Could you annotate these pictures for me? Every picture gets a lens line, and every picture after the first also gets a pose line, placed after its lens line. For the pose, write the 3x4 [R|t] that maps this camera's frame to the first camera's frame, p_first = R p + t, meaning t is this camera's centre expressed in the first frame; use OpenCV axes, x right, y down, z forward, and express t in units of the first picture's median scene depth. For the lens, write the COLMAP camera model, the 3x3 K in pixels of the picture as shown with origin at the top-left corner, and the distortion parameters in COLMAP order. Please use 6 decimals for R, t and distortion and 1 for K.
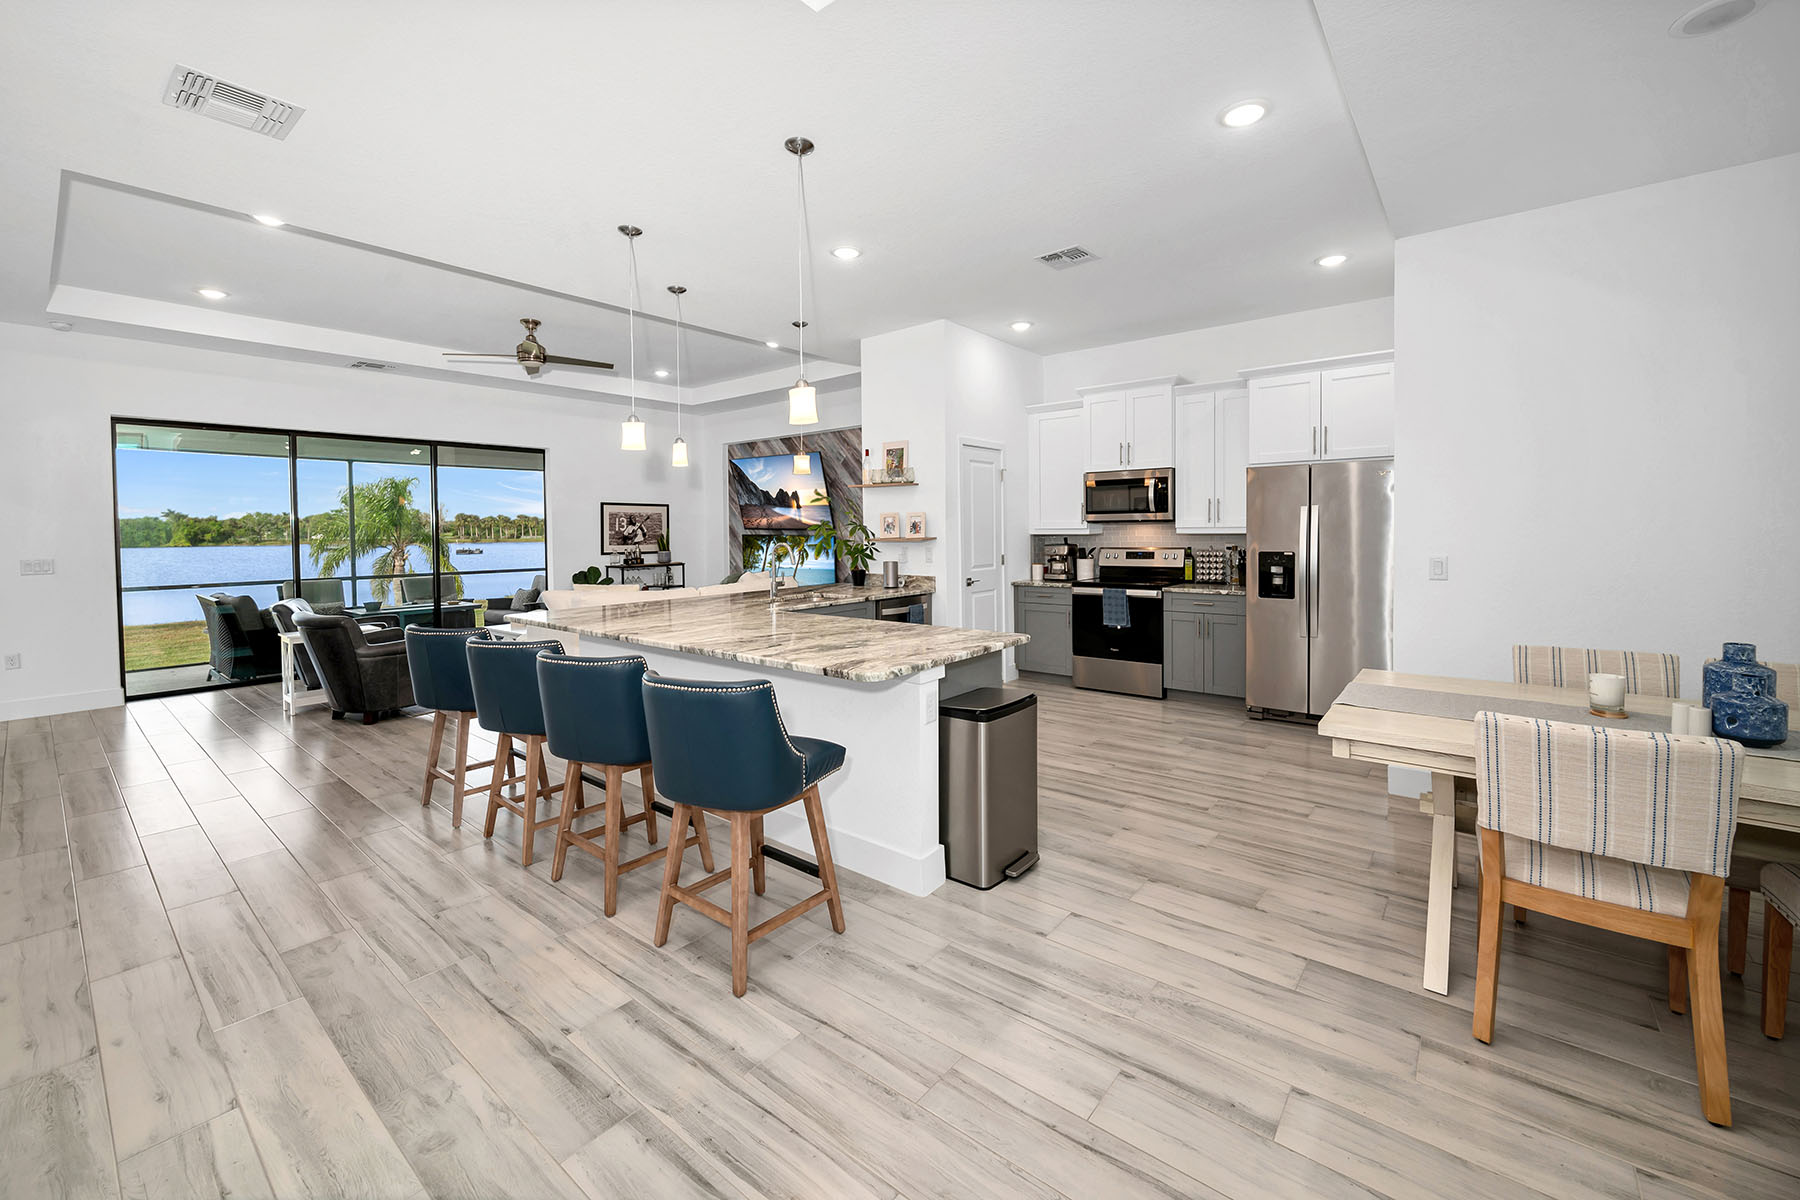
lens RADIAL K [[719.7, 0, 904.3], [0, 719.7, 551.7], [0, 0, 1]] dist [0.000827, -0.004287]
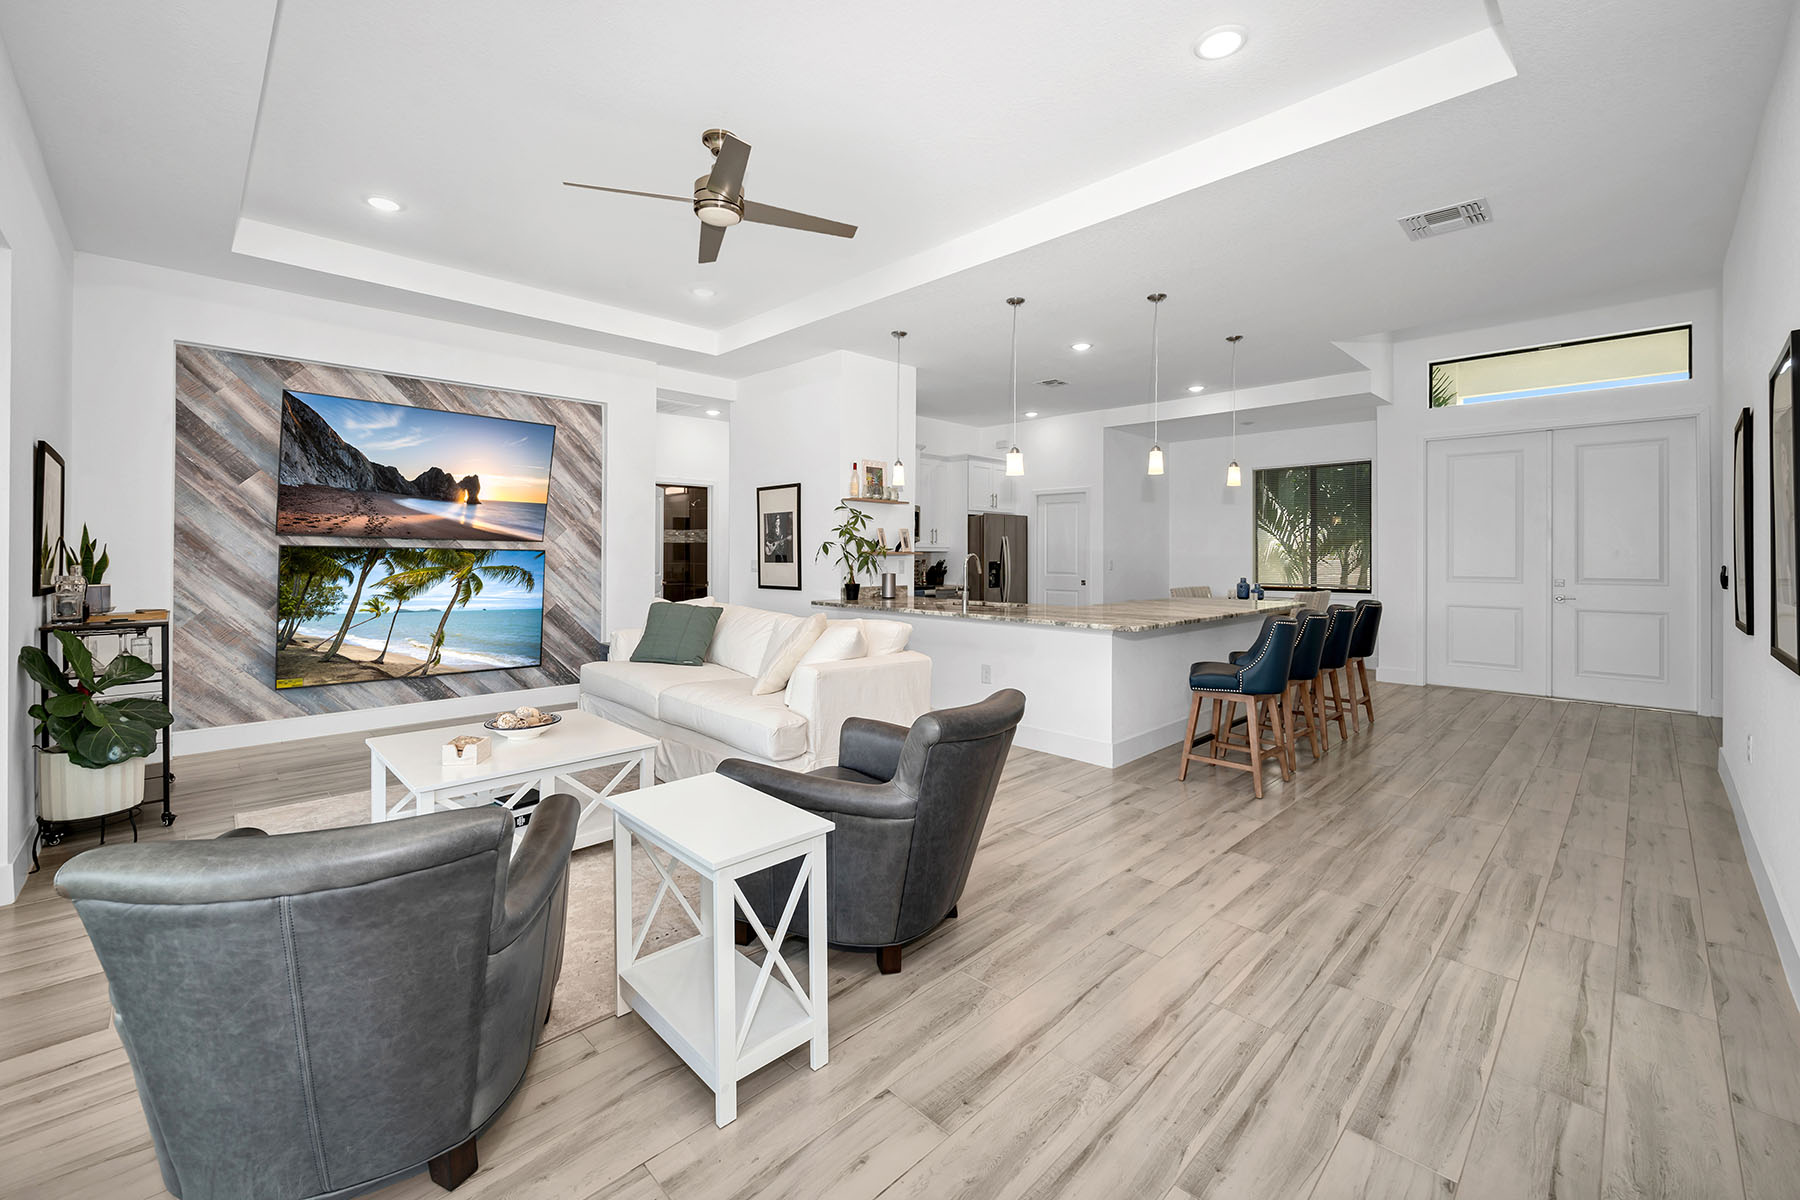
lens RADIAL K [[741.8, 0, 902.0], [0, 741.8, 552.3], [0, 0, 1]] dist [-0.000856, 0.000104]
pose [[0.108684, 0.012319, 0.994000, -1.074680], [0.026186, 0.999541, -0.015250, -0.000647], [-0.993731, 0.027686, 0.108311, 0.830613]]
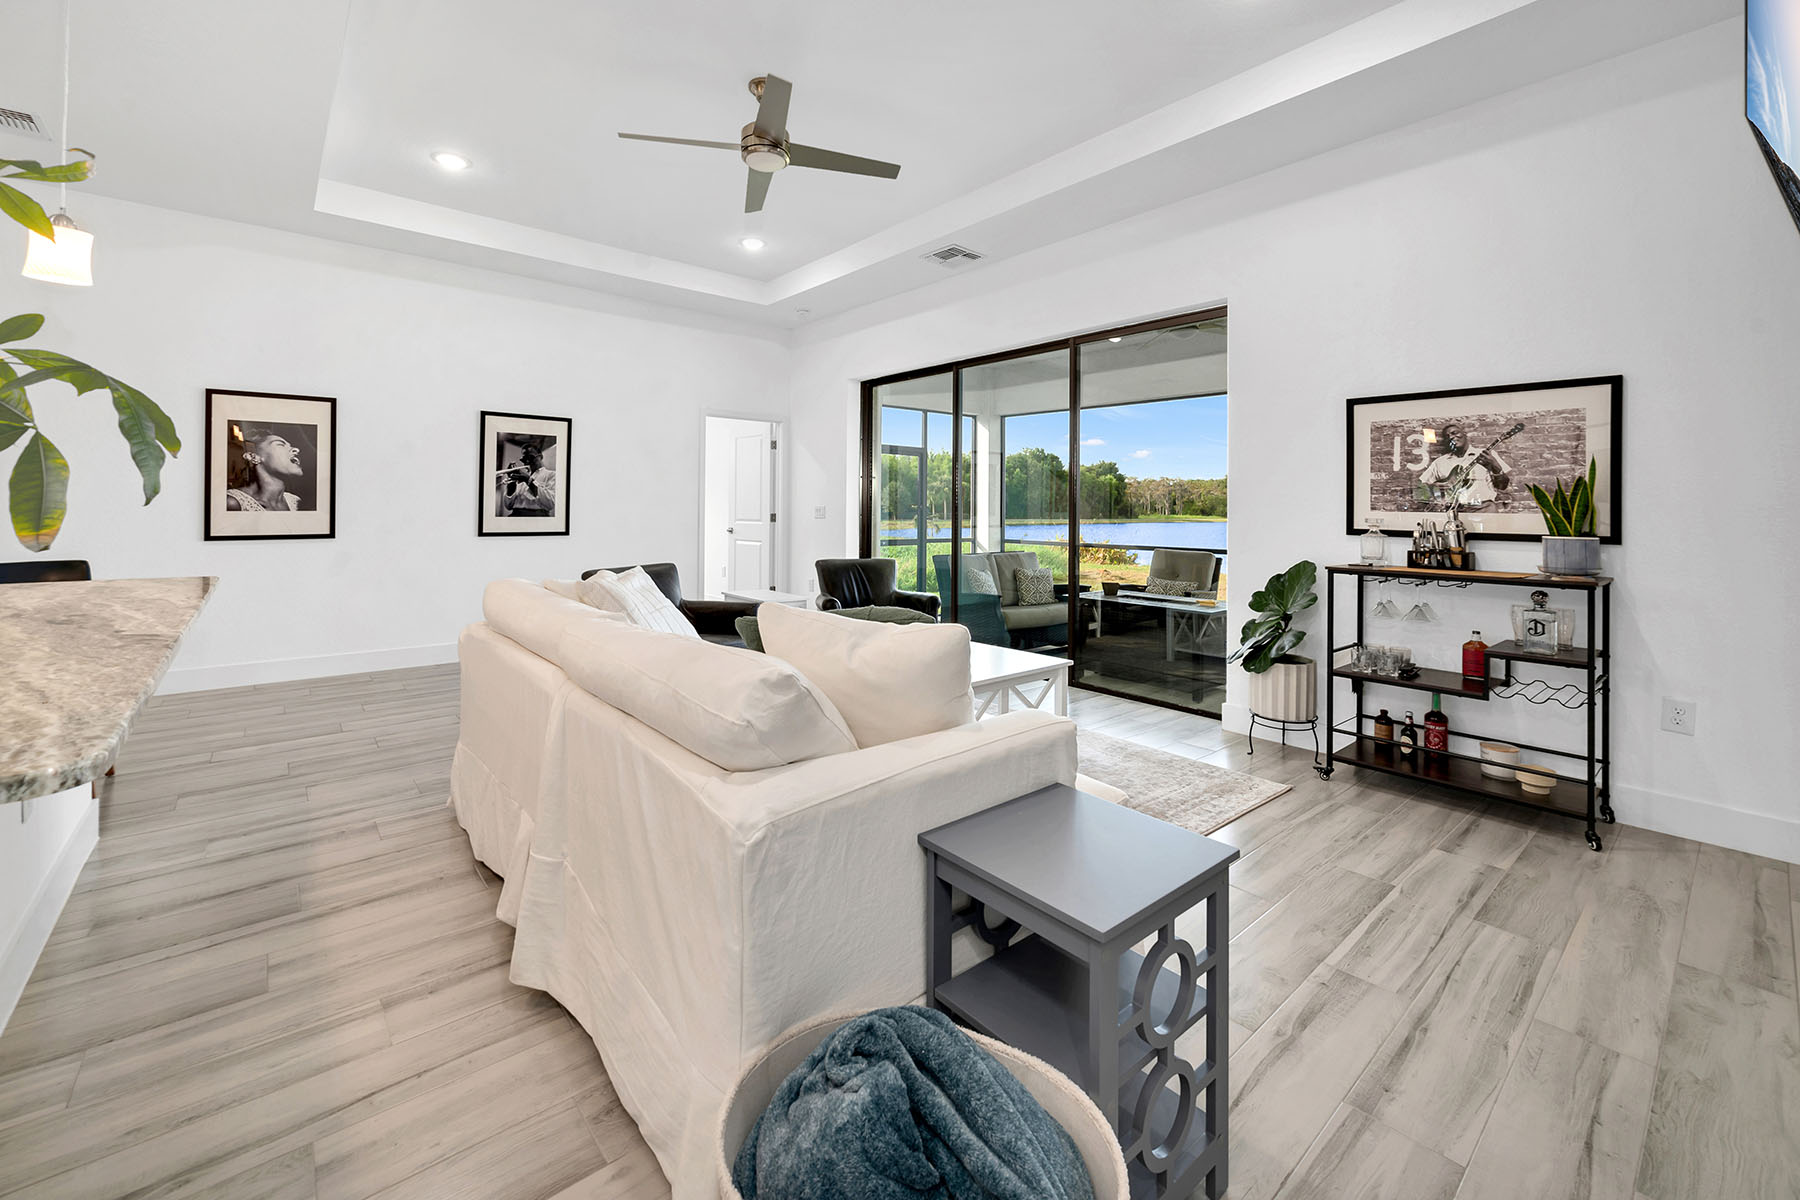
lens RADIAL K [[742.0, 0, 907.2], [0, 742.0, 501.9], [0, 0, 1]] dist [-0.001835, -0.000254]
pose [[-0.175013, -0.000741, -0.984566, 0.020900], [-0.038886, 0.999225, 0.006161, -0.009518], [0.983798, 0.039364, -0.174906, 1.245308]]
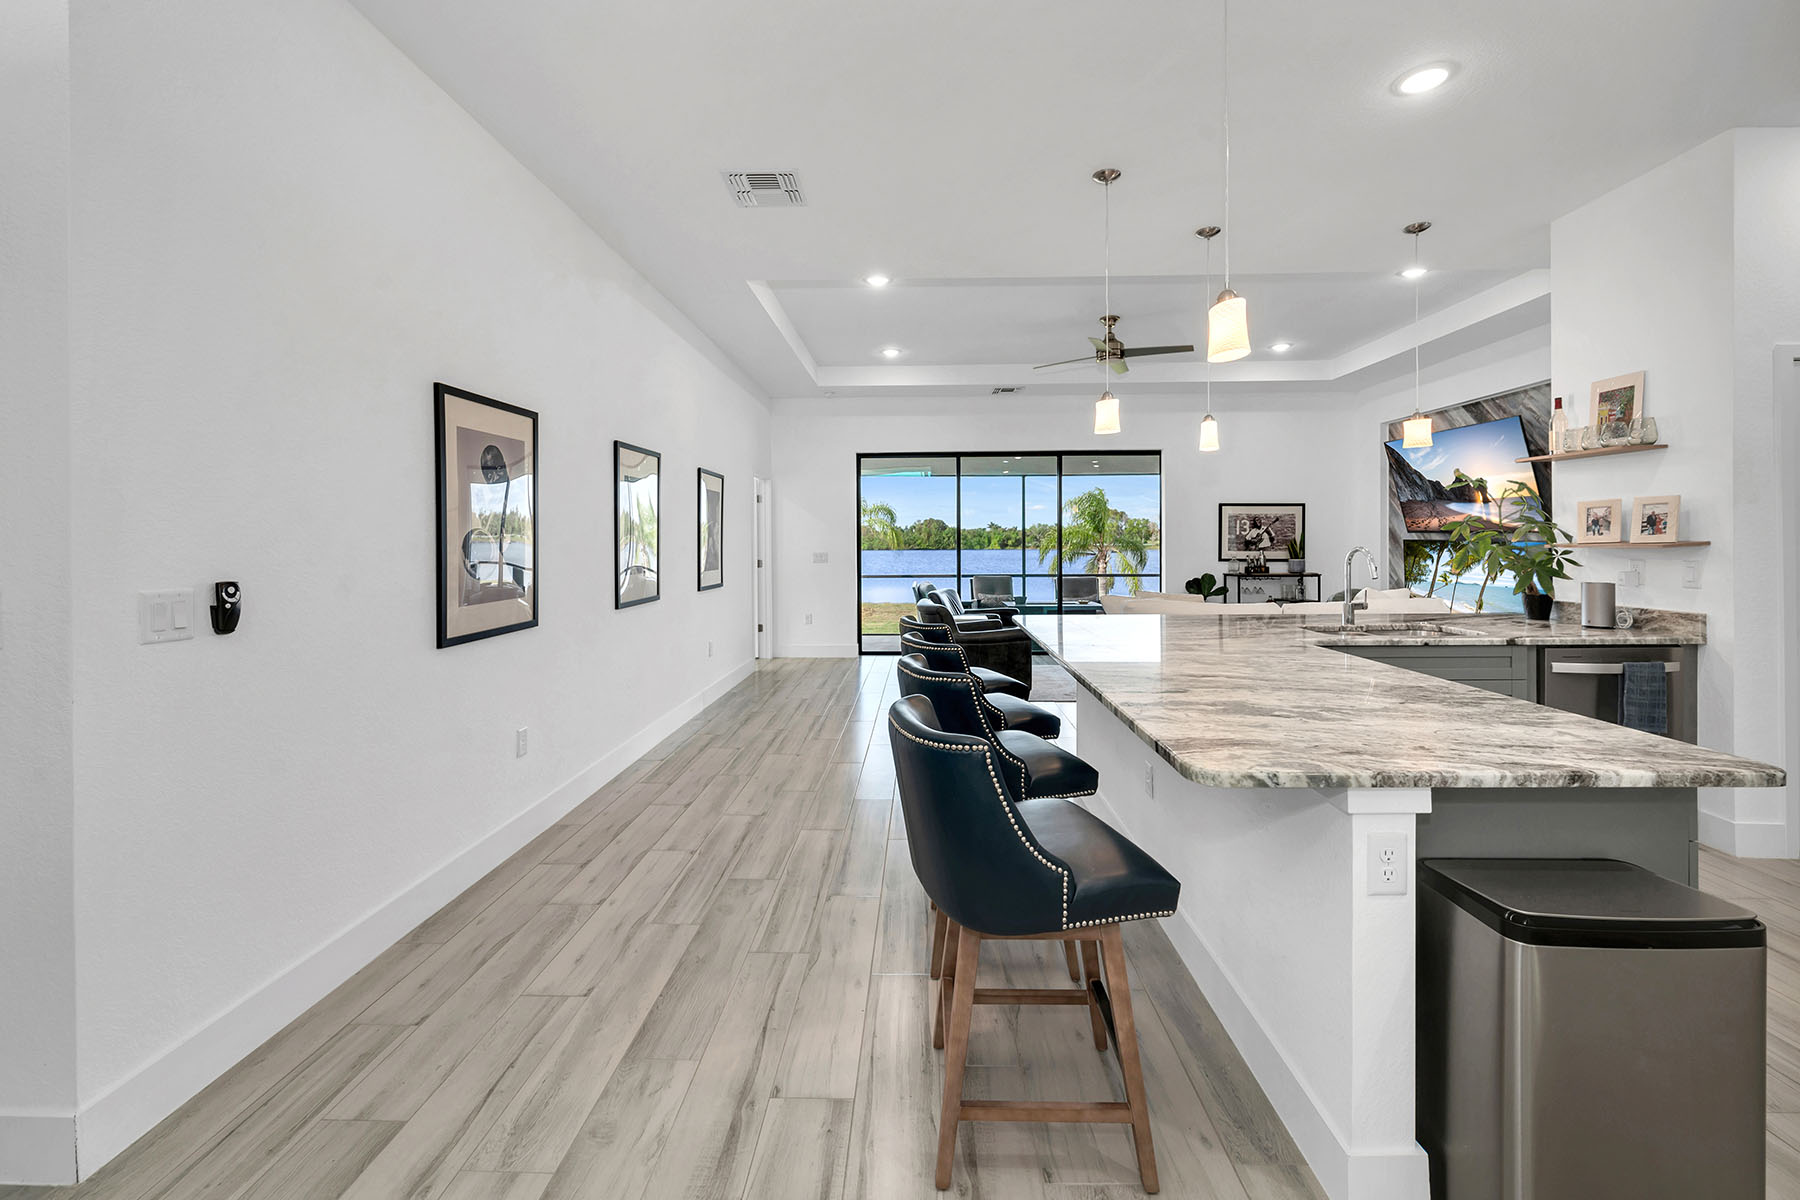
lens RADIAL K [[733.2, 0, 904.7], [0, 733.2, 547.2], [0, 0, 1]] dist [-0.001633, -0.000015]
pose [[0.608654, 0.011477, -0.793353, 0.105461], [-0.025317, 0.999667, -0.004962, 0.001934], [0.793032, 0.023105, 0.608742, 0.184481]]
